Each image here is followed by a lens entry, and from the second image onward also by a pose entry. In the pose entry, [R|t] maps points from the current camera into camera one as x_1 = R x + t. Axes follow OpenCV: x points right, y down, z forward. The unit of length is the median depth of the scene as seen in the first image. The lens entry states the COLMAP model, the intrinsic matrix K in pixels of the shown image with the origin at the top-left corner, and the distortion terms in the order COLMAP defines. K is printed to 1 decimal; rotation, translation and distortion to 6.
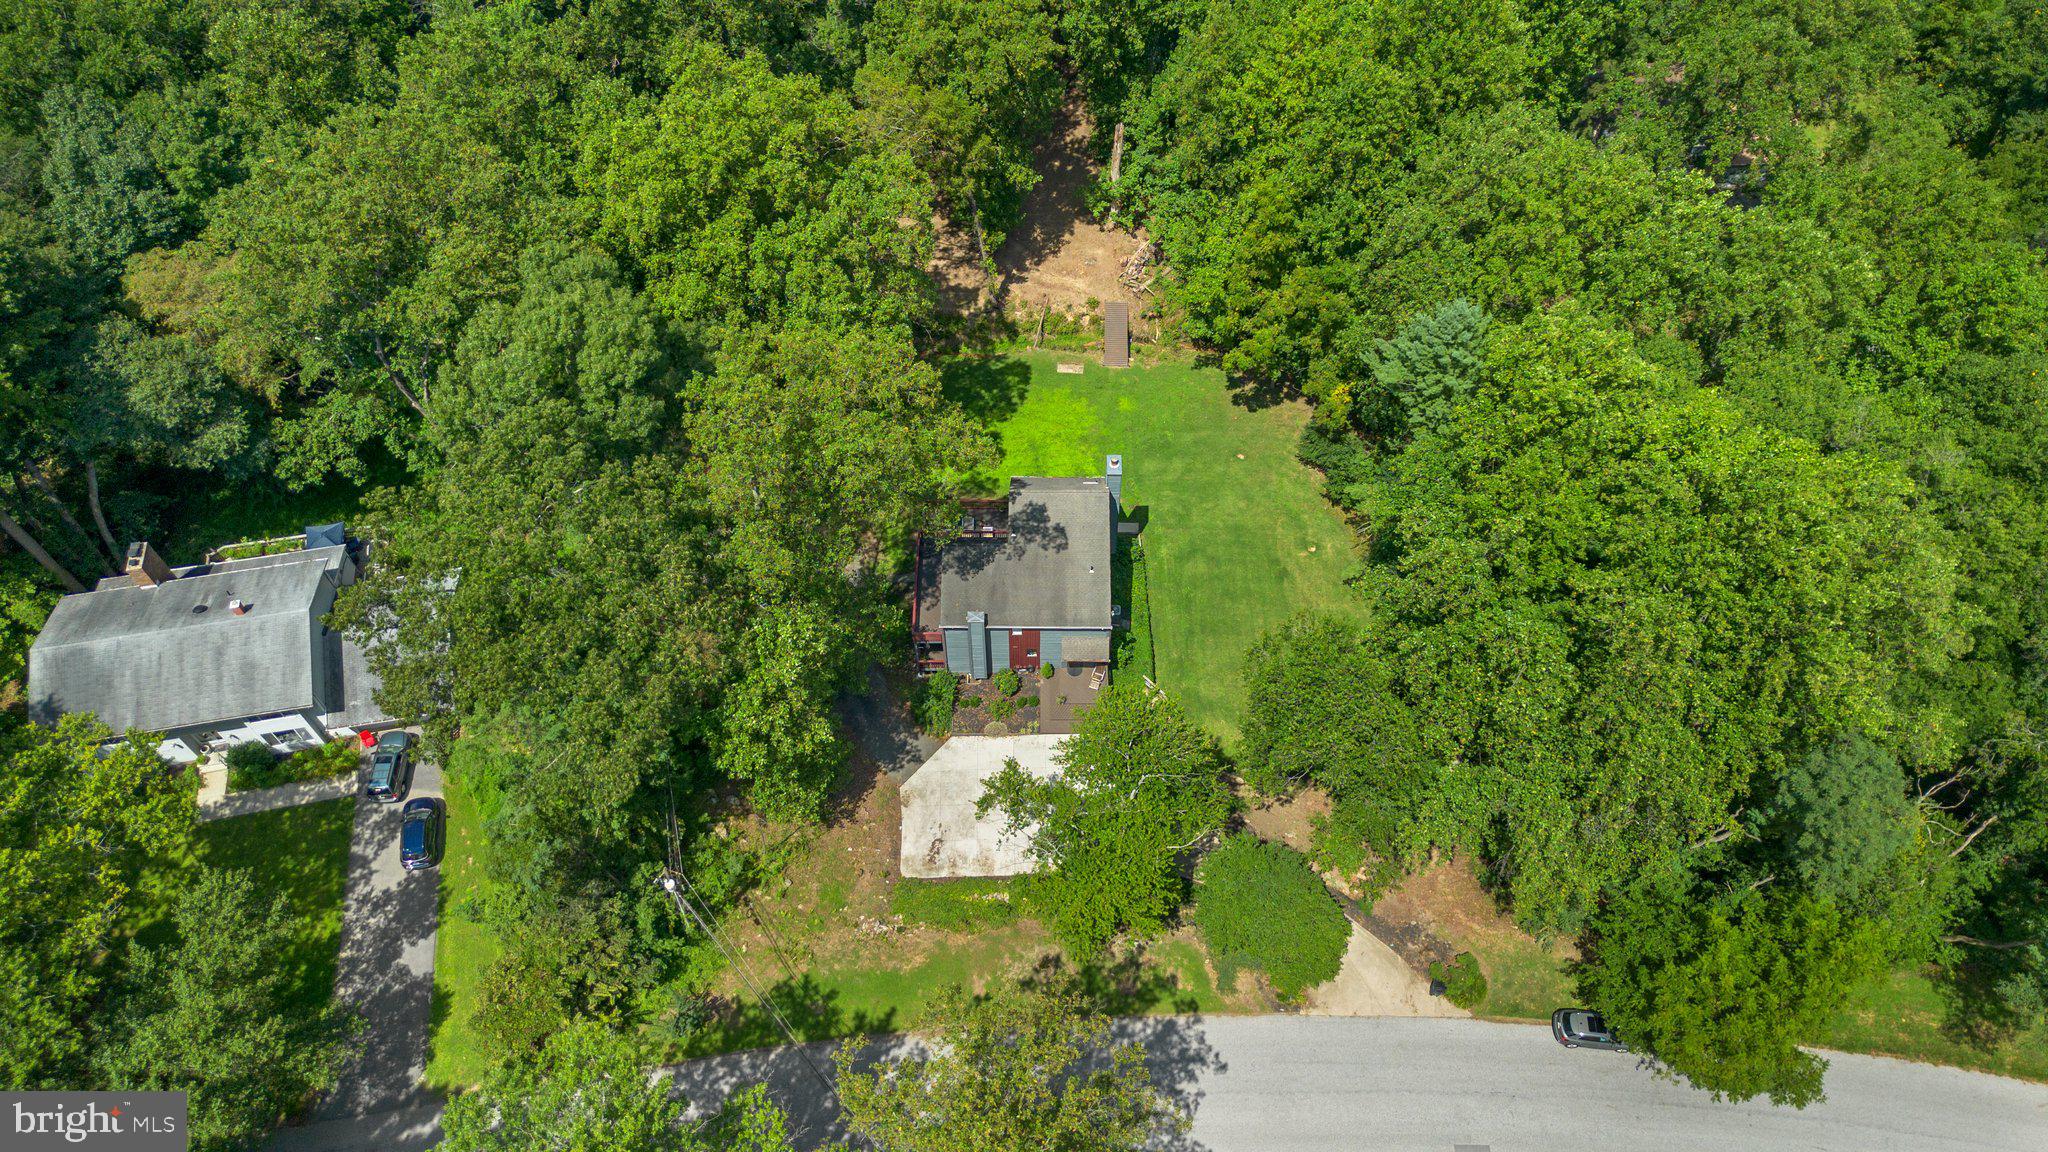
lens RADIAL K [[1523.3, 0, 1024.0], [0, 1523.3, 576.0], [0, 0, 1]] dist [-0.003219, -0.001223]
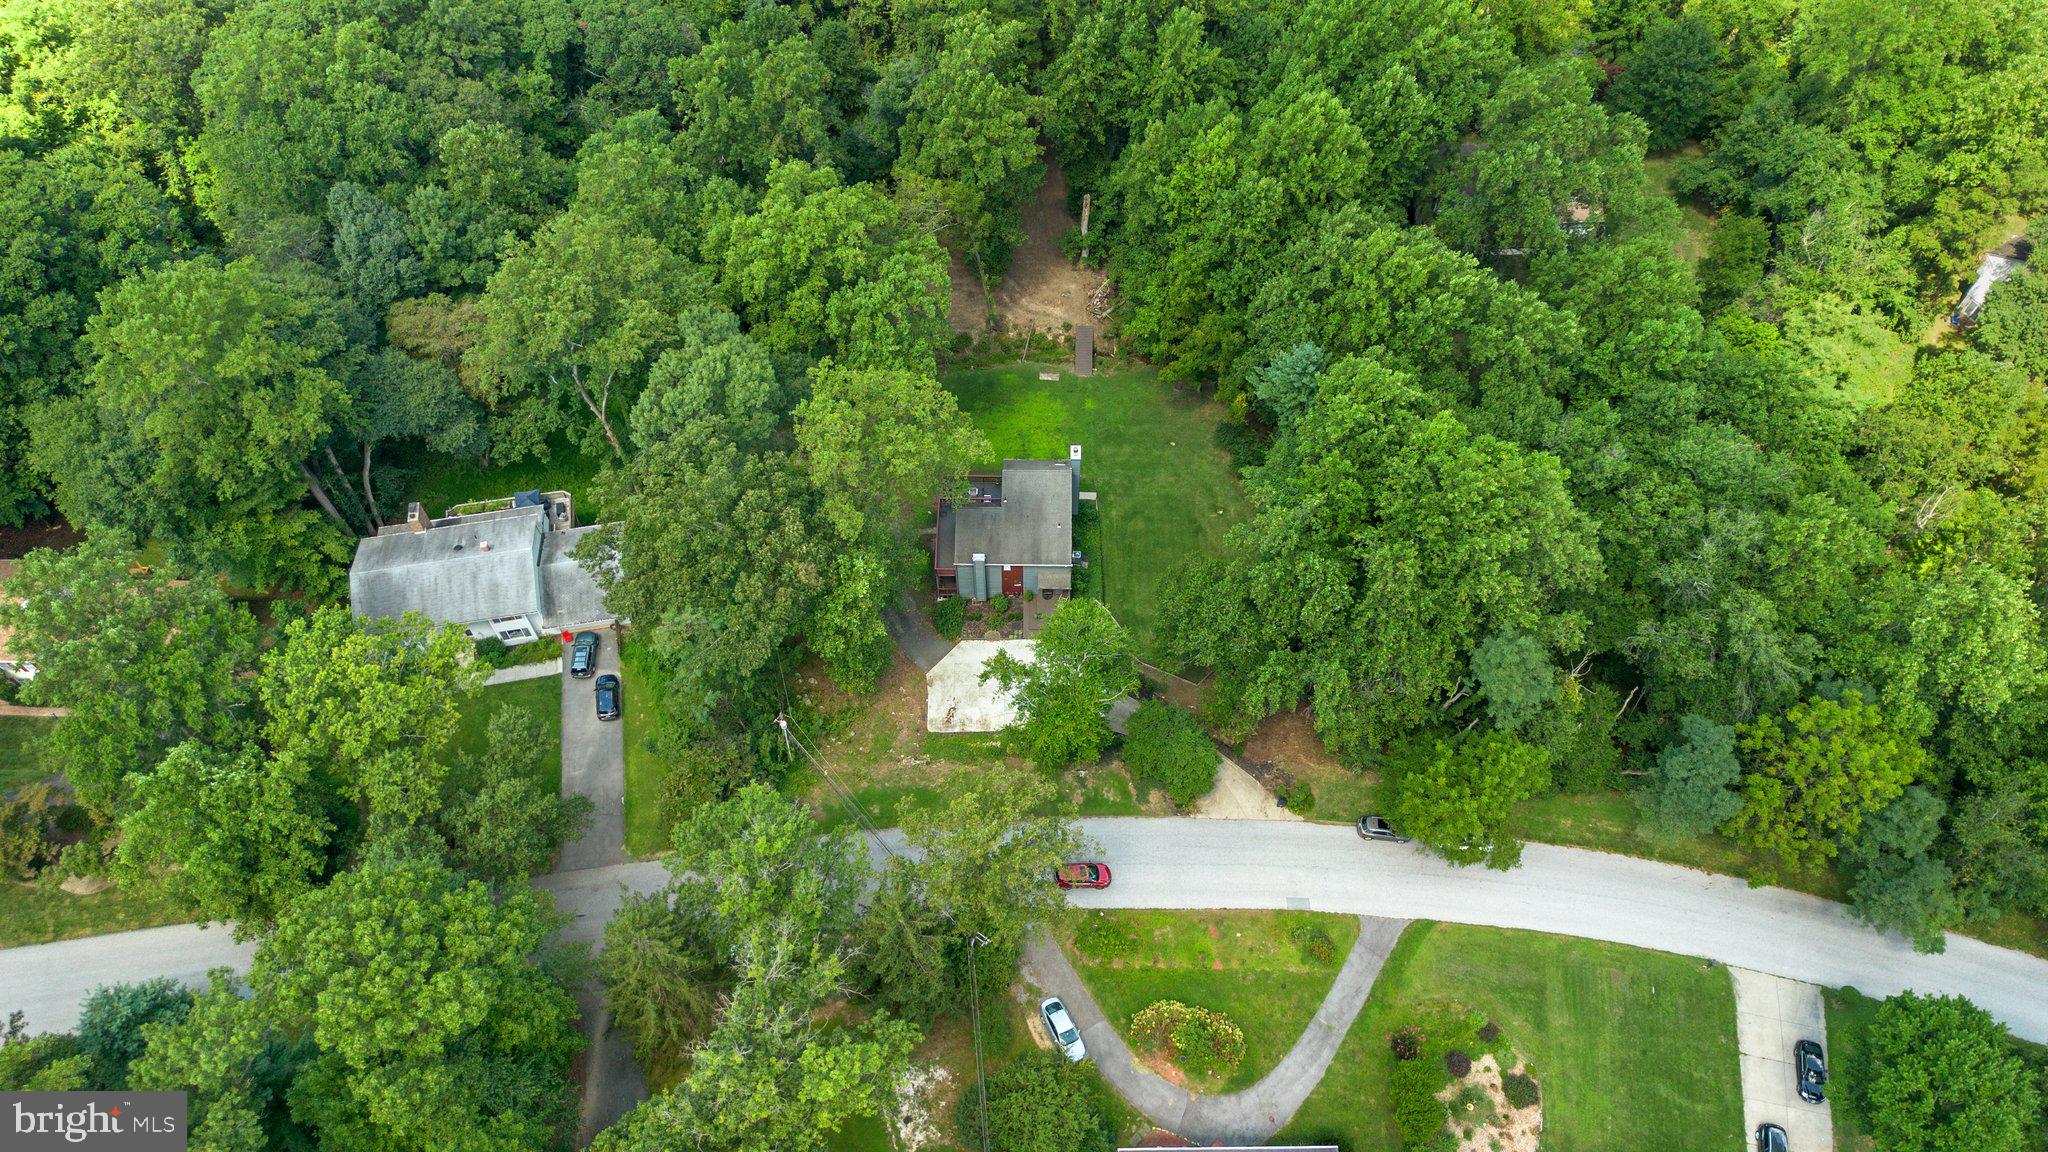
lens RADIAL K [[1513.5, 0, 1024.0], [0, 1513.5, 576.0], [0, 0, 1]] dist [0.120471, -0.000091]
pose [[0.999984, 0.005609, -0.000619, 0.013547], [-0.005590, 0.999613, 0.027267, 0.004734], [0.000772, -0.027263, 0.999628, -0.485005]]
